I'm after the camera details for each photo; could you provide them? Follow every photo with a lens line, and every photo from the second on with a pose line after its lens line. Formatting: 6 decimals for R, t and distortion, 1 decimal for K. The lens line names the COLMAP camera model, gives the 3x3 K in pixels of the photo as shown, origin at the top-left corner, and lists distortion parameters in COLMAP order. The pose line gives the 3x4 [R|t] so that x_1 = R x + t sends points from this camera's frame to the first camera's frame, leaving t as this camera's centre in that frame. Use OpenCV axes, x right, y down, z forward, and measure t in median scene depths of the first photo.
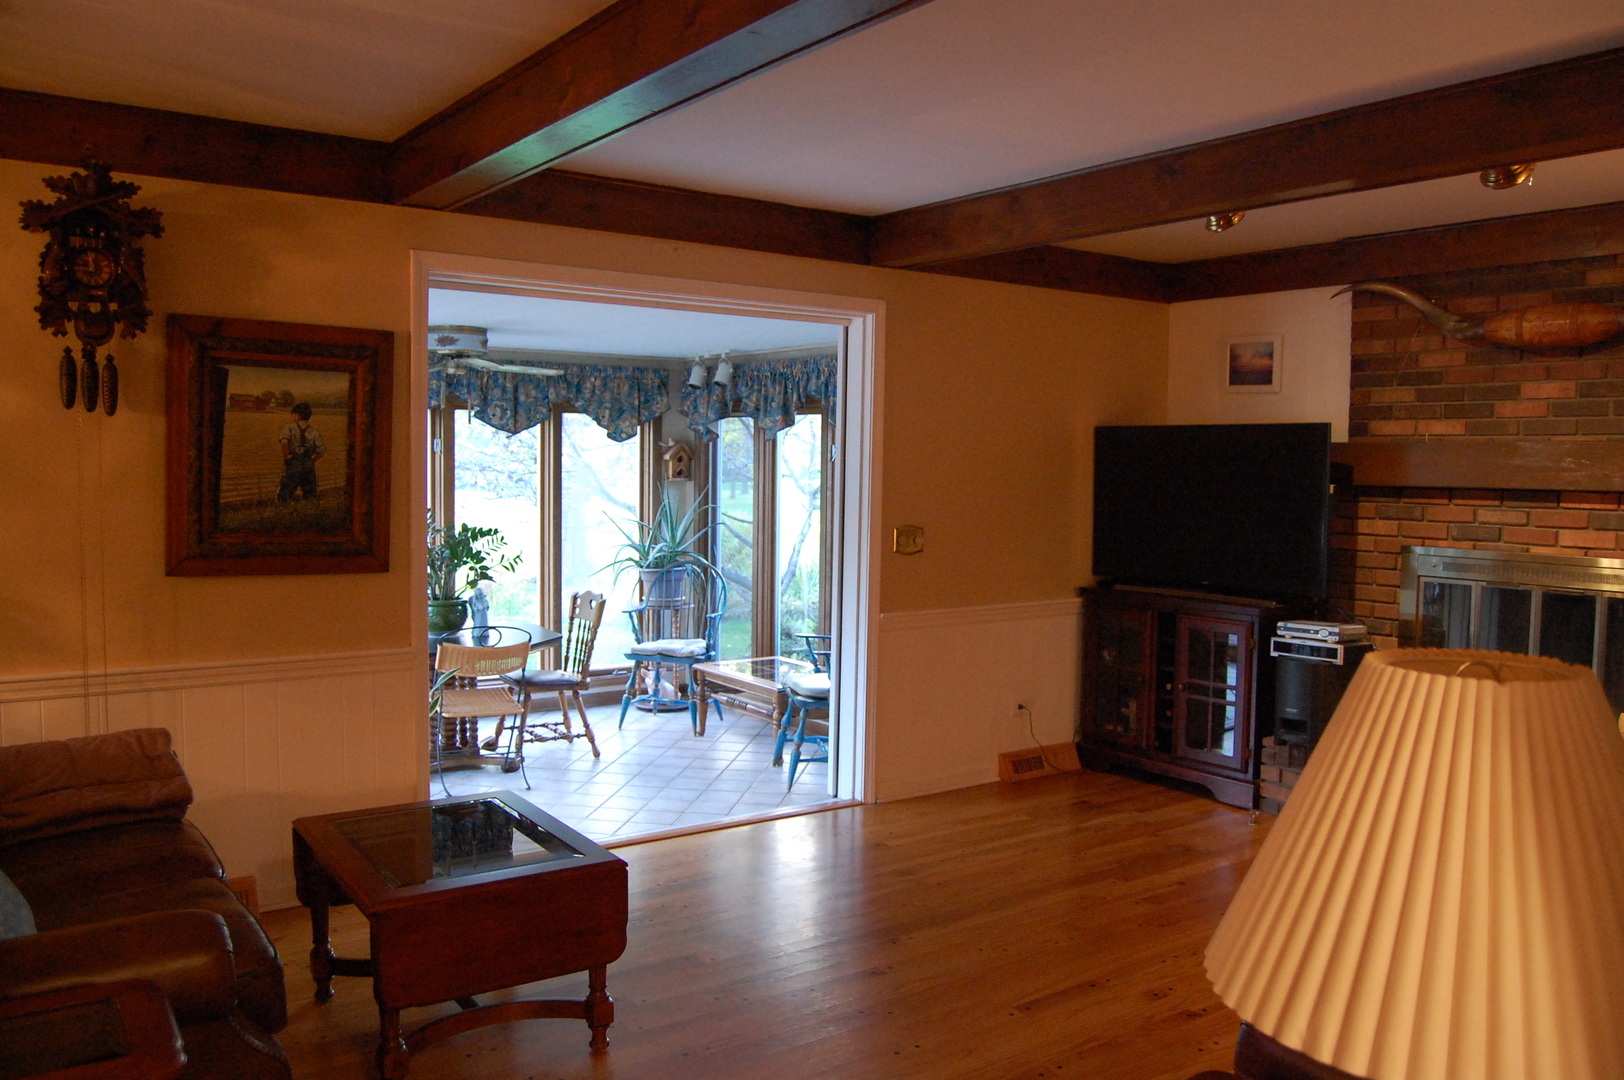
lens RADIAL K [[1265.5, 0, 809.4], [0, 1265.5, 536.7], [0, 0, 1]] dist [-0.089253, 0.029265]
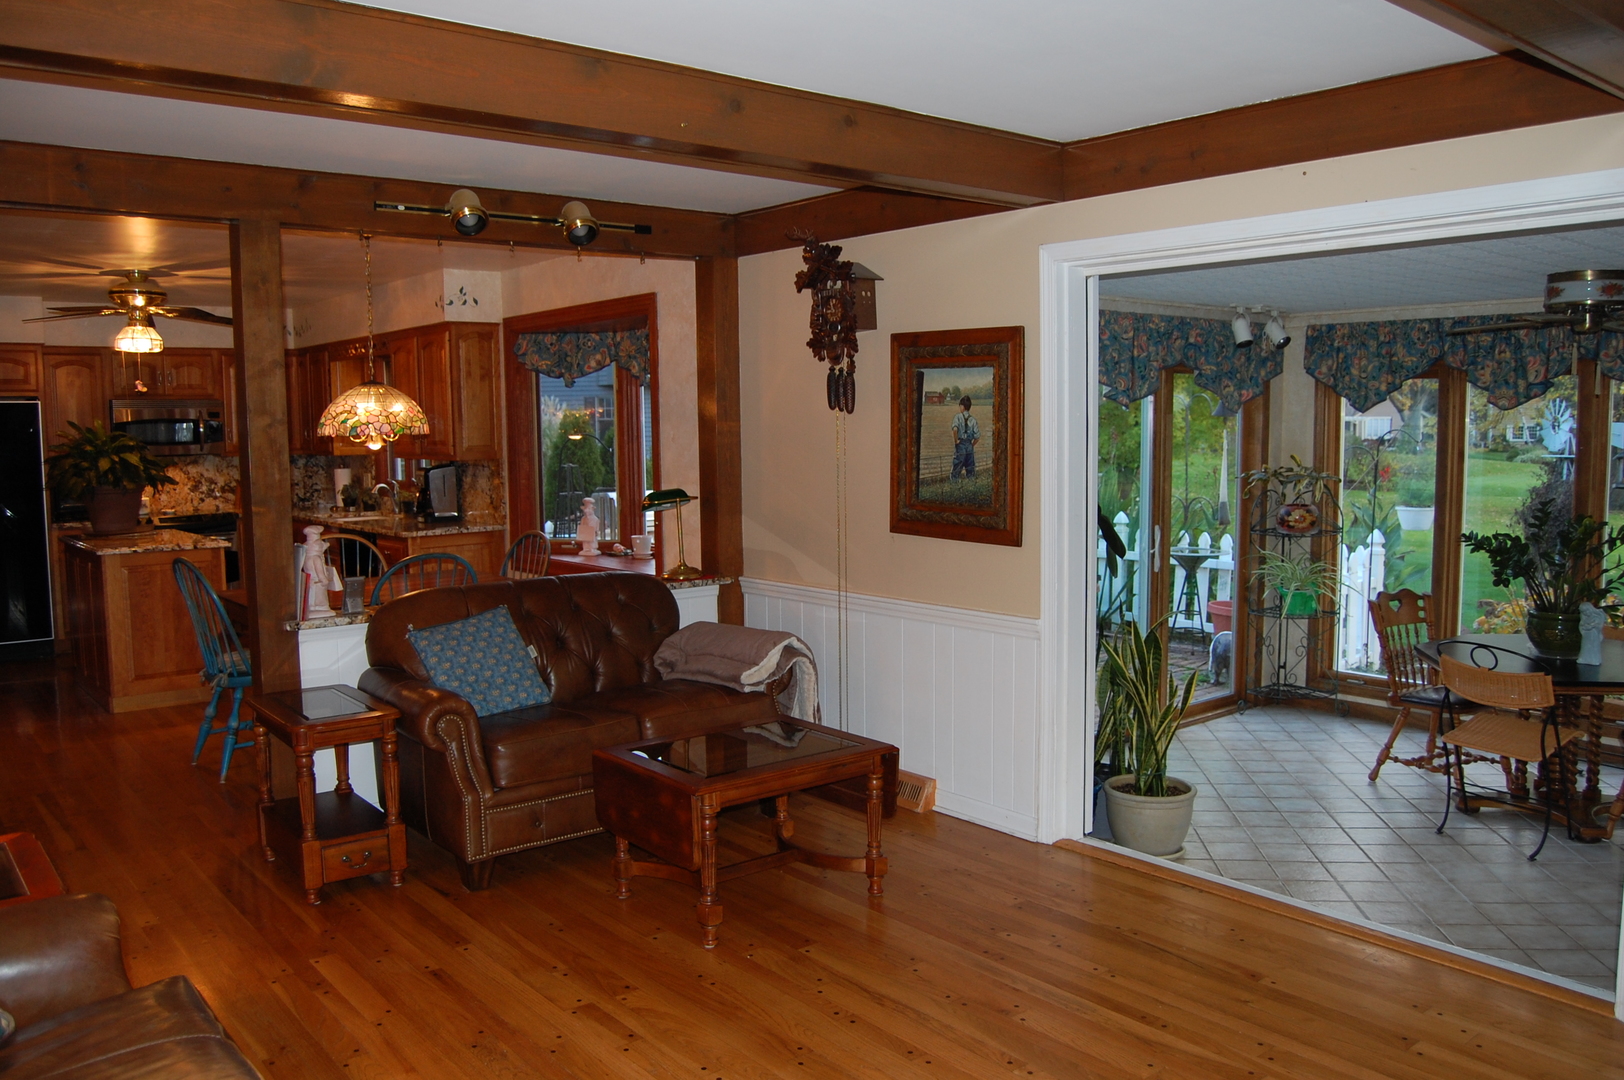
lens RADIAL K [[1265.5, 0, 799.8], [0, 1265.5, 534.7], [0, 0, 1]] dist [-0.089253, 0.029265]
pose [[0.067029, 0.082650, -0.994322, 0.799116], [-0.029706, 0.996287, 0.080811, -0.070148], [0.997309, 0.024121, 0.069236, 0.784109]]
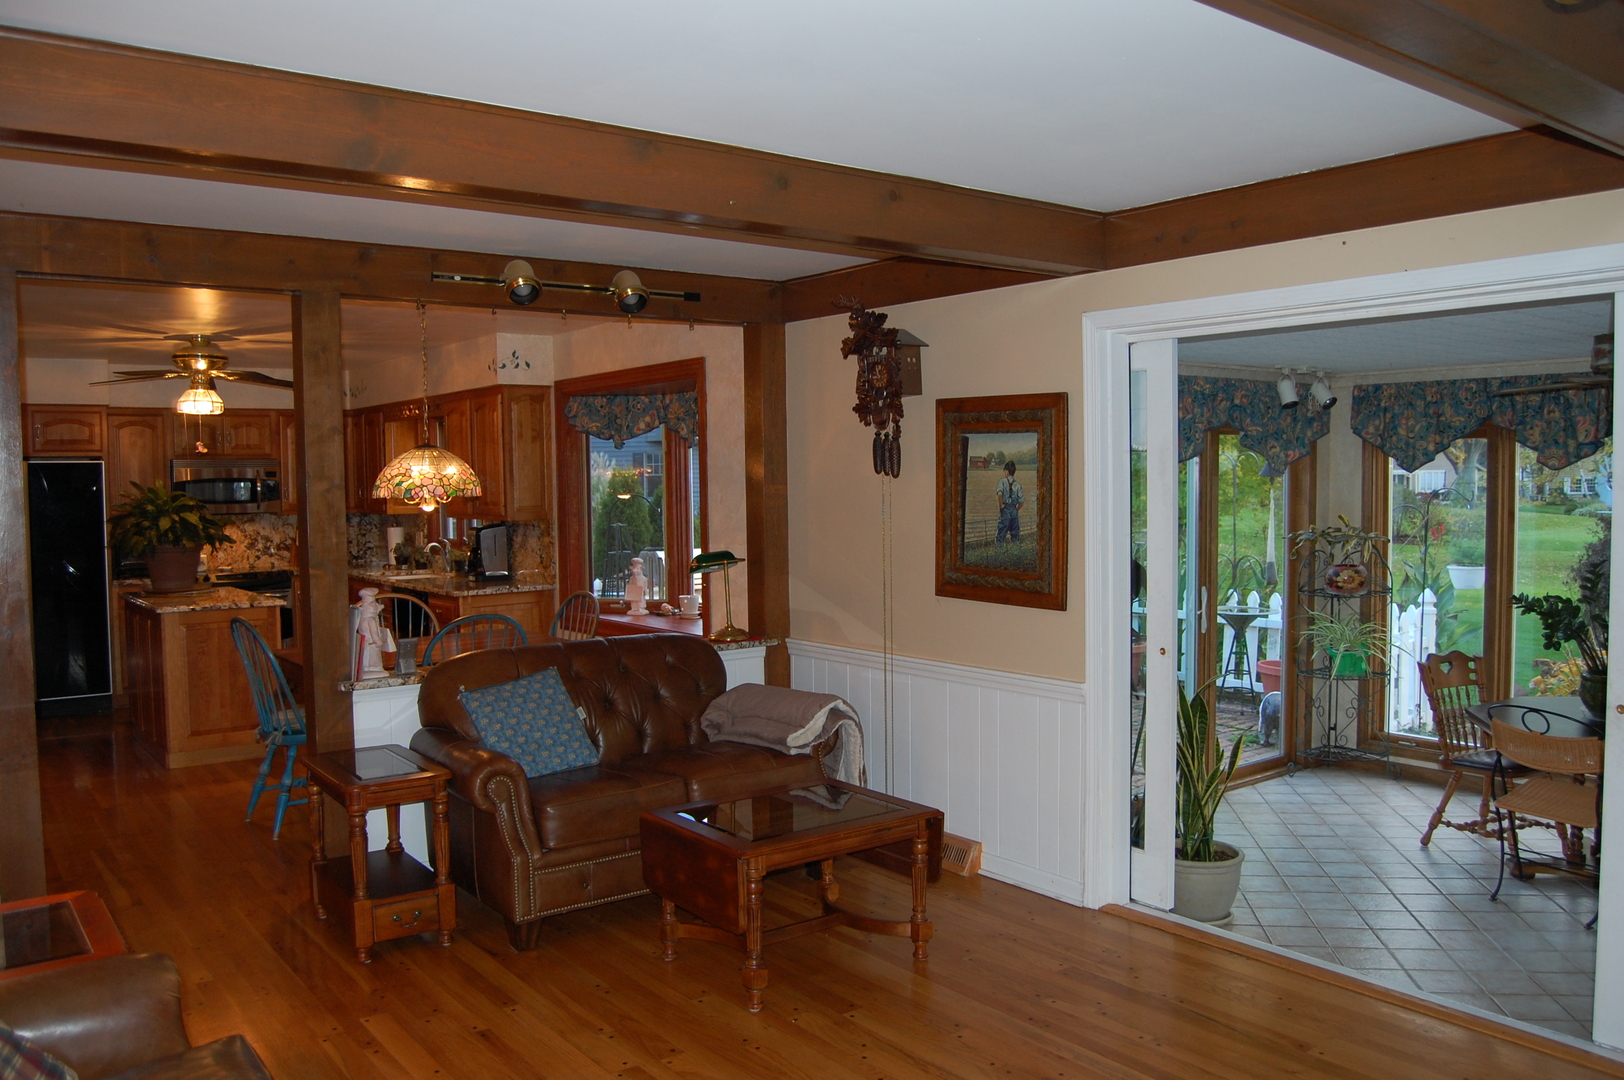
lens RADIAL K [[1265.5, 0, 804.4], [0, 1265.5, 538.8], [0, 0, 1]] dist [-0.089253, 0.029265]
pose [[0.033482, 0.042532, -0.998534, 0.812113], [-0.029167, 0.998710, 0.041562, -0.079582], [0.999014, 0.027732, 0.034679, 0.784037]]
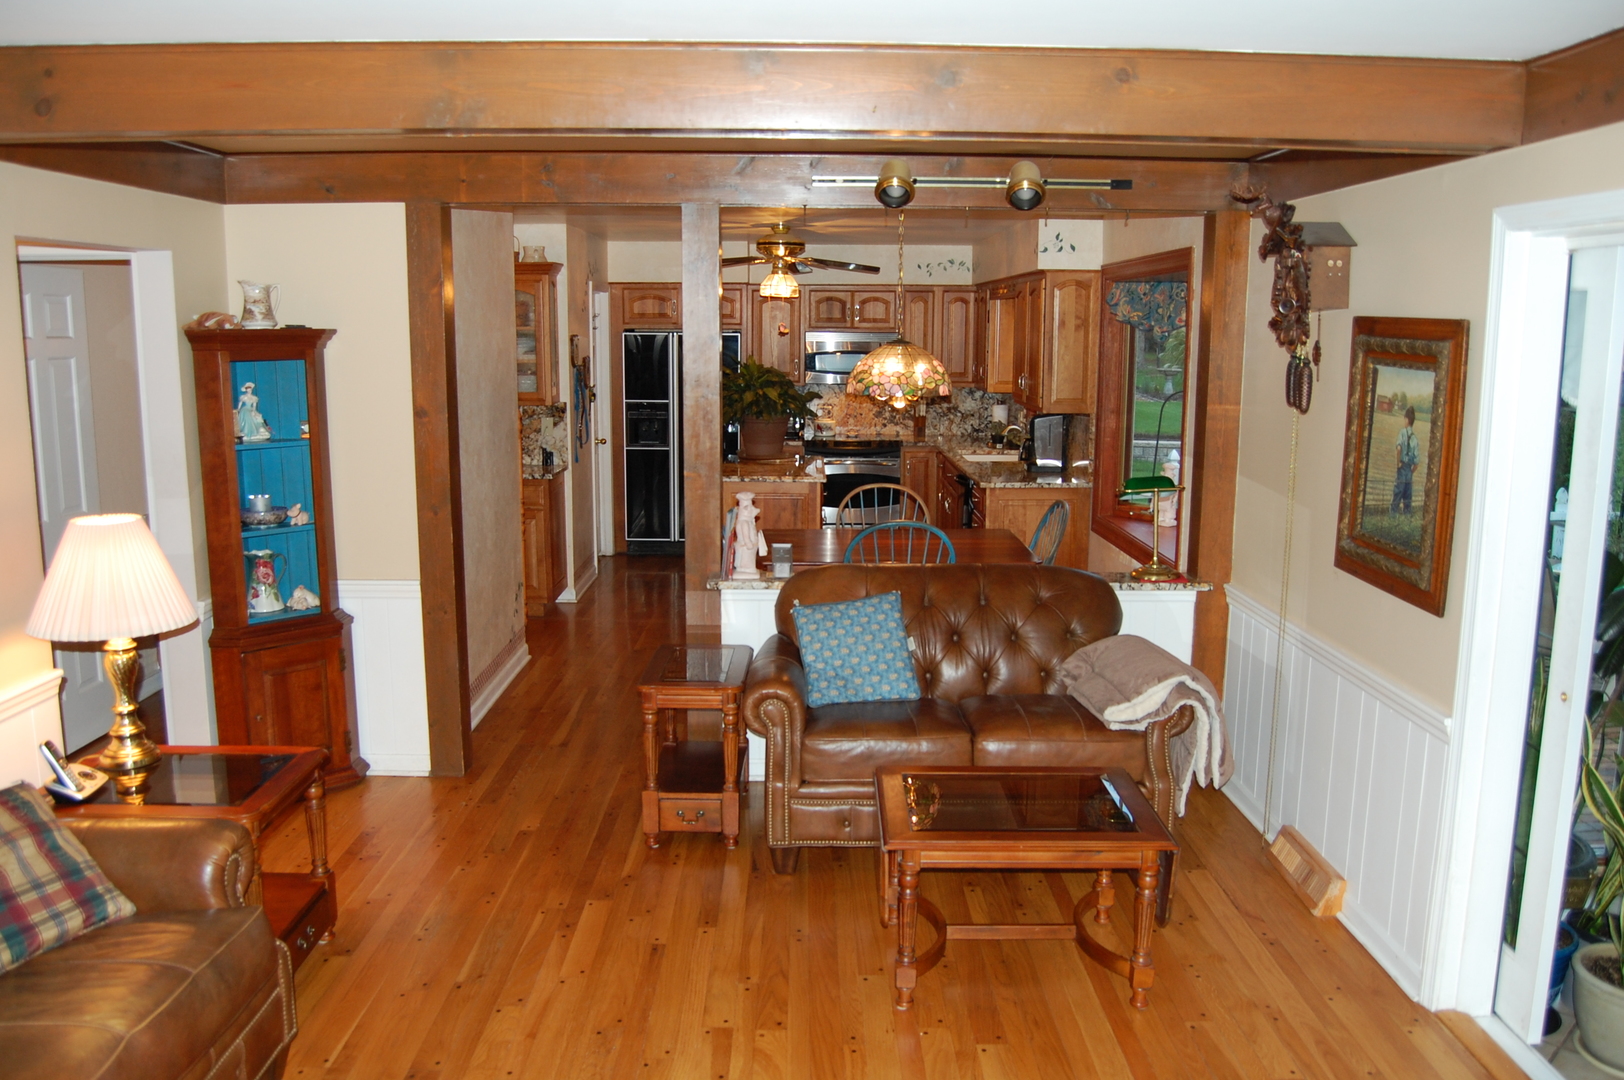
lens RADIAL K [[1265.5, 0, 811.0], [0, 1265.5, 533.6], [0, 0, 1]] dist [-0.089253, 0.029265]
pose [[-0.562966, 0.124374, -0.817068, 0.583652], [-0.044454, 0.982624, 0.180204, -0.162553], [0.825284, 0.137771, -0.547655, 1.173565]]
